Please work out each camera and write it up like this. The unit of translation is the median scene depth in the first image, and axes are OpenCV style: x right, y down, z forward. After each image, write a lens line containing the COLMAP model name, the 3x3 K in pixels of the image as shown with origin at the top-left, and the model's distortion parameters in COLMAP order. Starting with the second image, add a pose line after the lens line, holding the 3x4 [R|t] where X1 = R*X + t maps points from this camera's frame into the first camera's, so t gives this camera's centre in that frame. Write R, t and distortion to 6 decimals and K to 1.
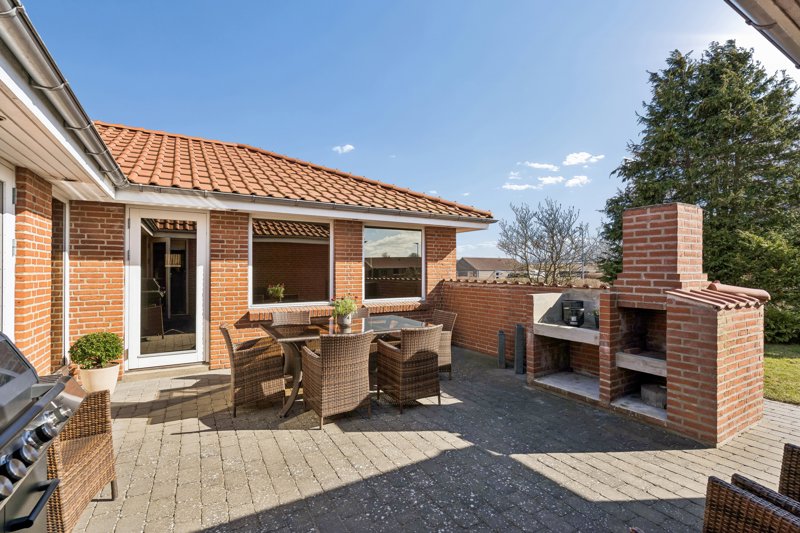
lens RADIAL K [[368.0, 0, 400.0], [0, 368.0, 266.5], [0, 0, 1]] dist [-0.000484, 0.000133]
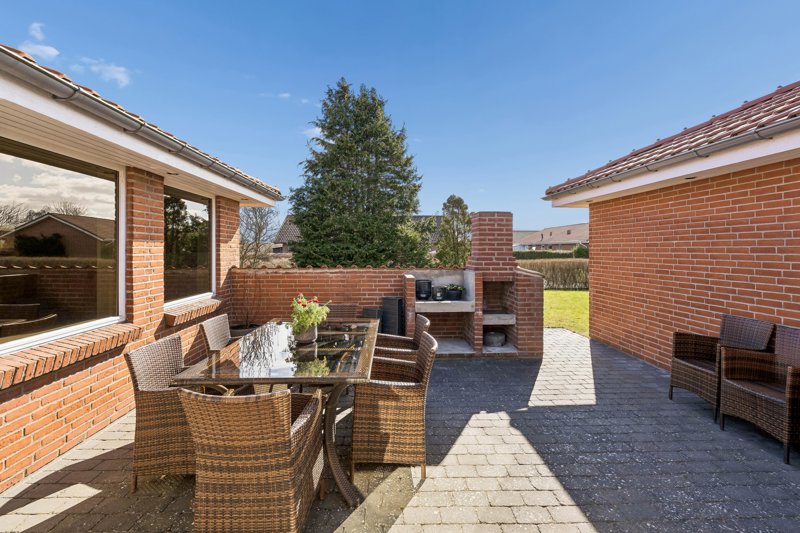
lens RADIAL K [[371.3, 0, 400.0], [0, 371.3, 247.6], [0, 0, 1]] dist [-0.001956, -0.000015]
pose [[0.464547, 0.005029, 0.885534, -0.834204], [-0.010647, 0.999943, -0.000093, -0.016024], [-0.885484, -0.009385, 0.464574, 0.656851]]
